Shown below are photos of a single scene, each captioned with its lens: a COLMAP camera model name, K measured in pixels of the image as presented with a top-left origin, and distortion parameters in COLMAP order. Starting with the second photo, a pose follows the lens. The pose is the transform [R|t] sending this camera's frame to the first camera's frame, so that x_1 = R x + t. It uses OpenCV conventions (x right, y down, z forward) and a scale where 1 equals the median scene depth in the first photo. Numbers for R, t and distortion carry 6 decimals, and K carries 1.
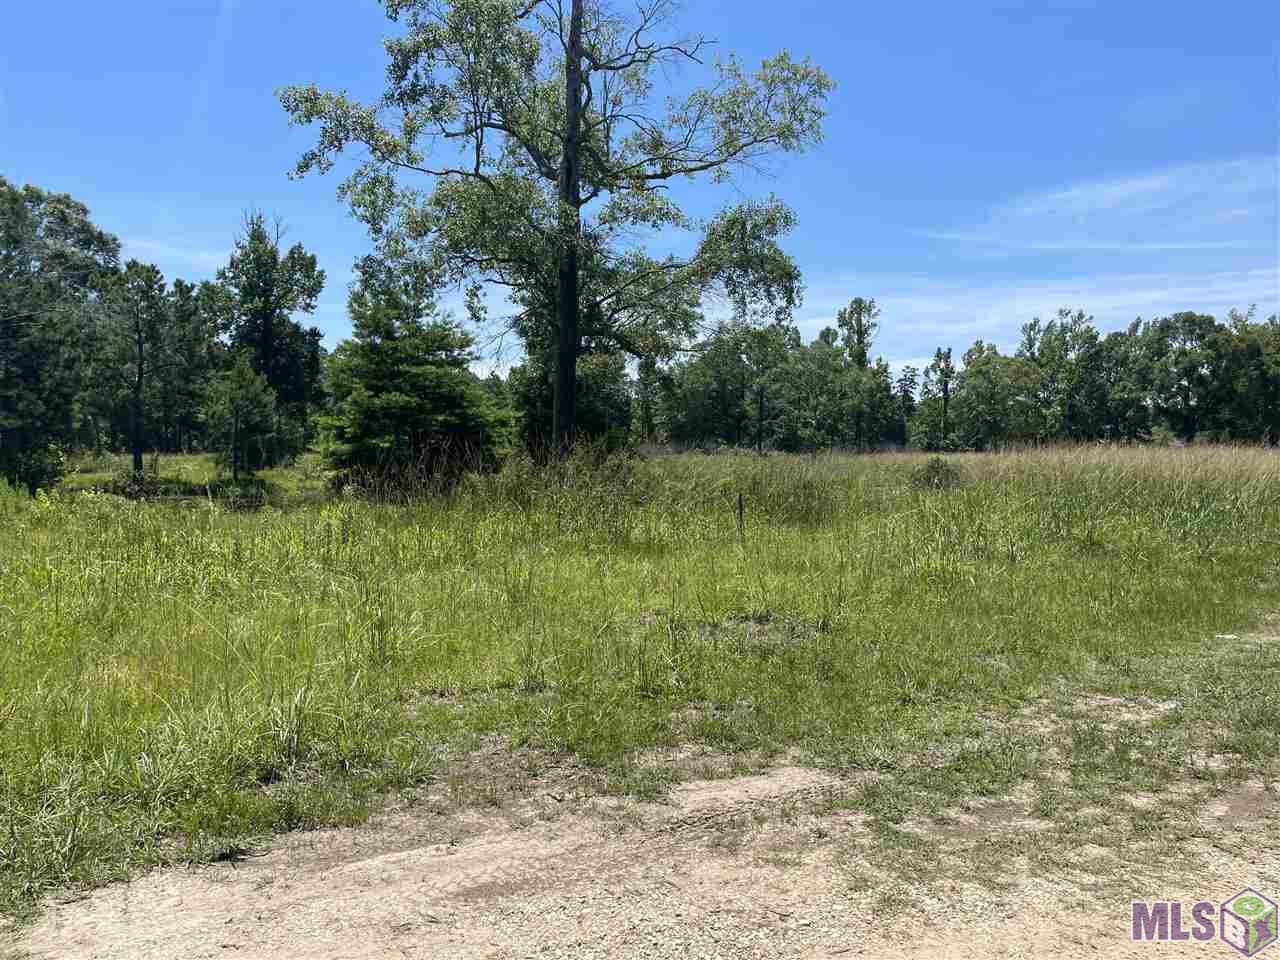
lens RADIAL K [[957.1, 0, 650.5], [0, 957.1, 477.9], [0, 0, 1]] dist [0.075706, -0.087211]
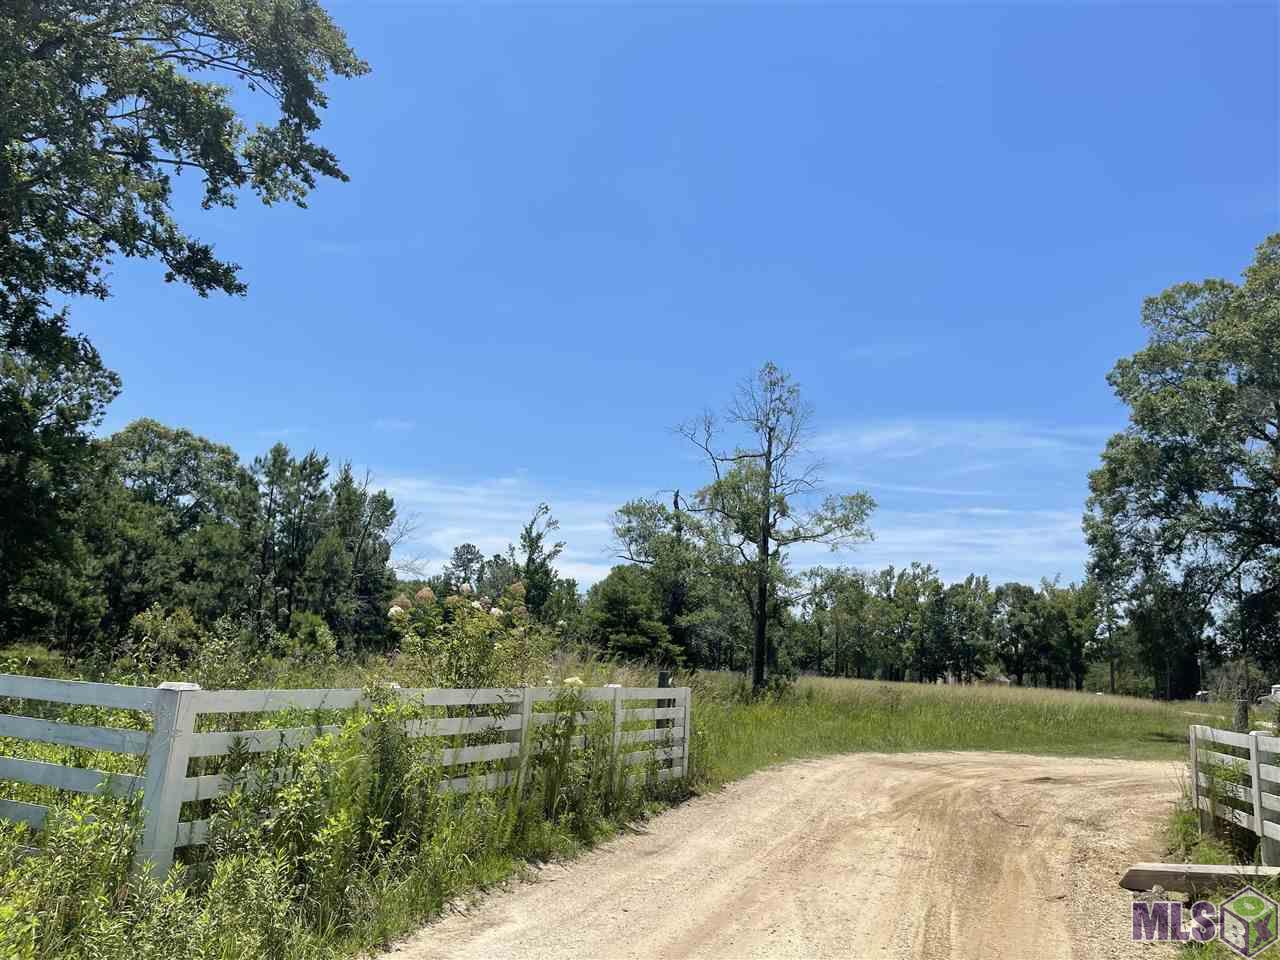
lens RADIAL K [[981.5, 0, 648.9], [0, 981.5, 467.6], [0, 0, 1]] dist [0.074128, -0.090186]
pose [[0.984269, 0.085498, 0.154613, -0.508768], [-0.049789, 0.973871, -0.221577, 0.012252], [-0.169517, 0.210393, 0.962808, -0.795563]]
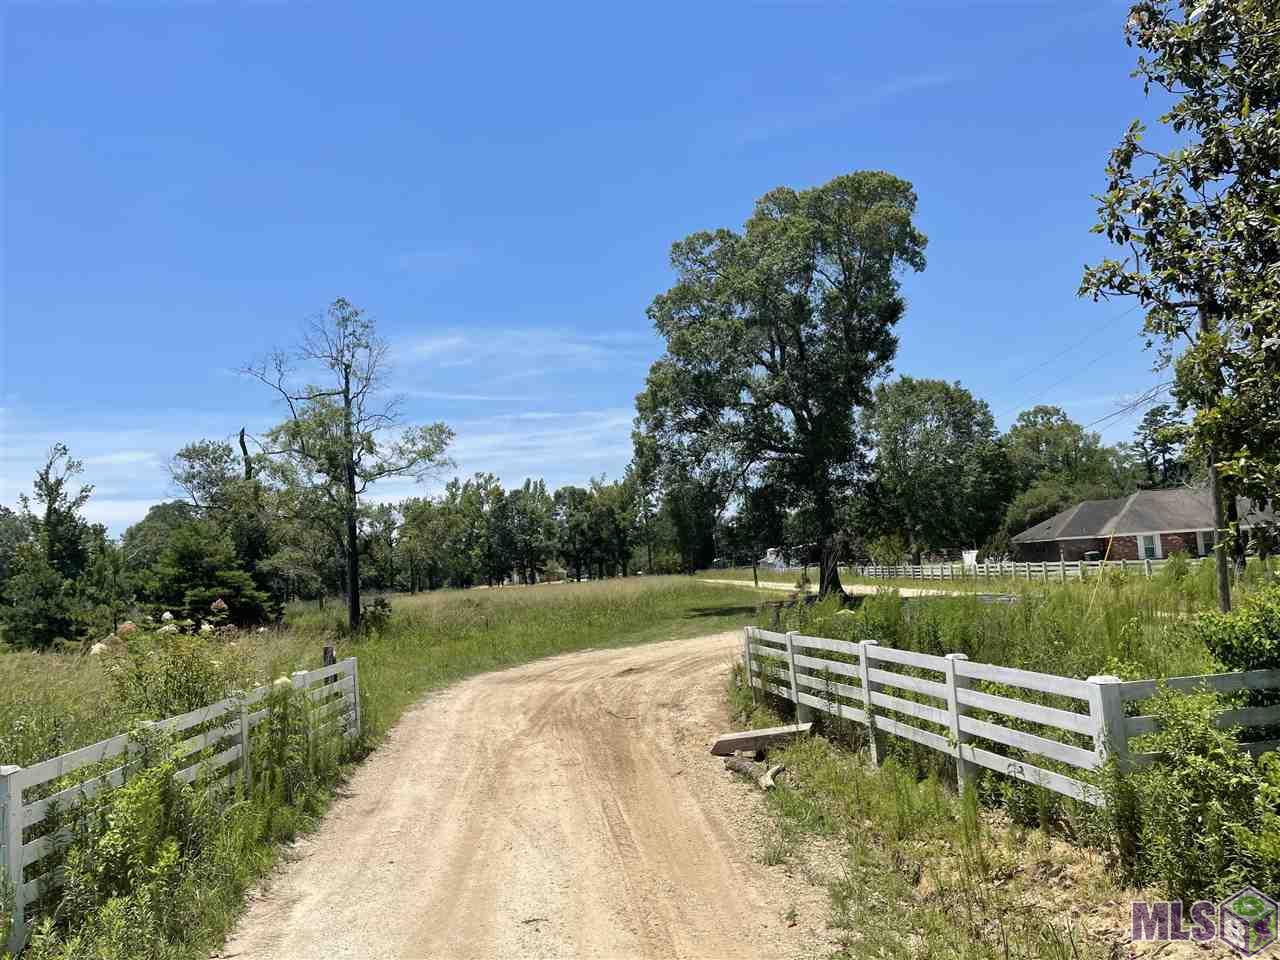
lens RADIAL K [[981.5, 0, 648.9], [0, 981.5, 467.6], [0, 0, 1]] dist [0.074128, -0.090186]
pose [[0.822697, -0.004951, 0.568458, -0.596525], [0.089015, 0.988749, -0.120215, -0.020148], [-0.561467, 0.149502, 0.813882, -0.869084]]
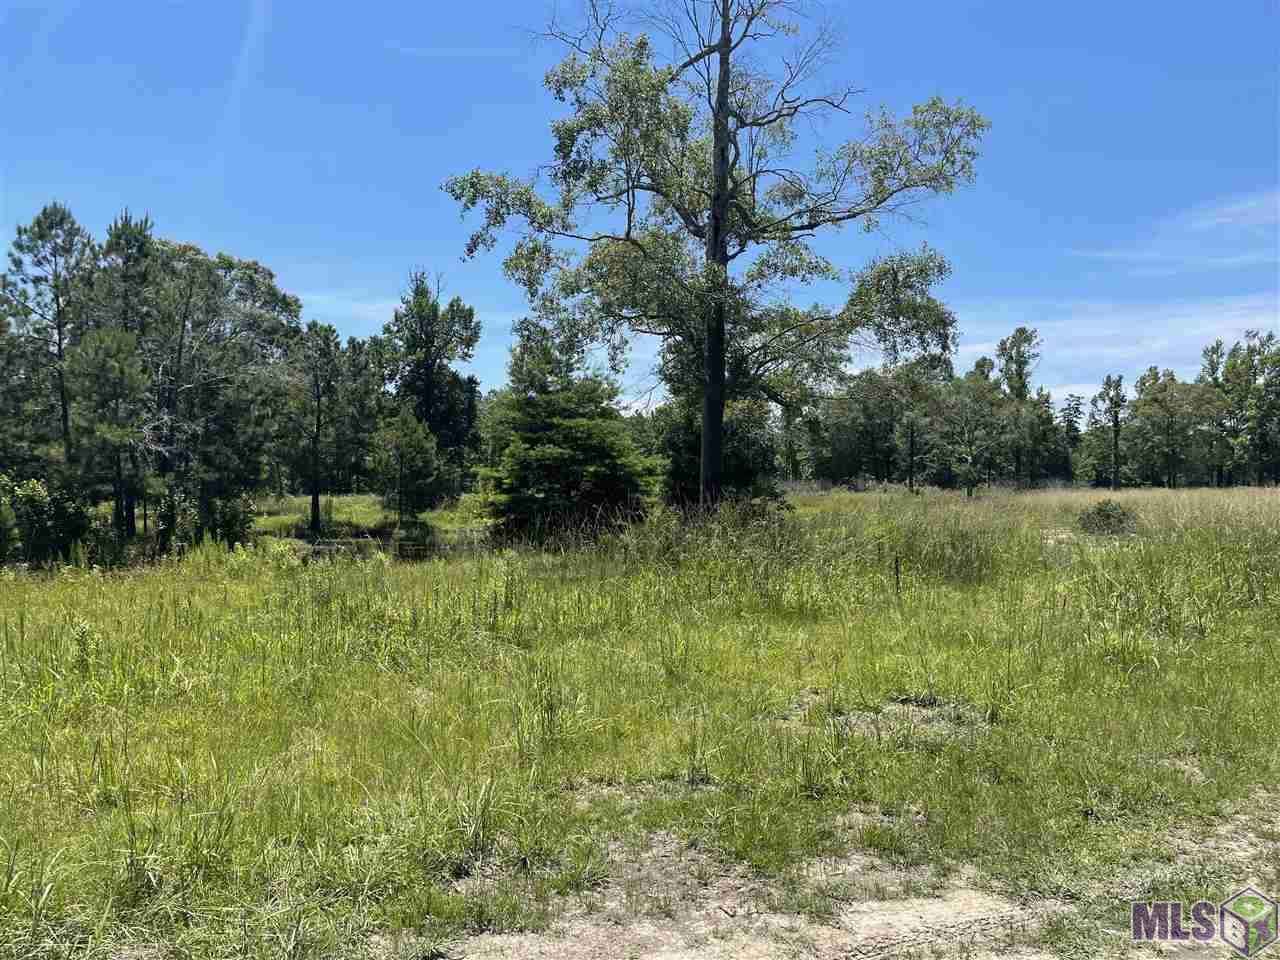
lens RADIAL K [[961.7, 0, 640.0], [0, 961.7, 480.0], [0, 0, 1]] dist [0.077532, -0.101867]
pose [[0.987518, -0.007194, -0.157343, -0.005828], [0.002298, 0.999508, -0.031274, -0.021863], [0.157490, 0.030522, 0.987049, -0.010033]]
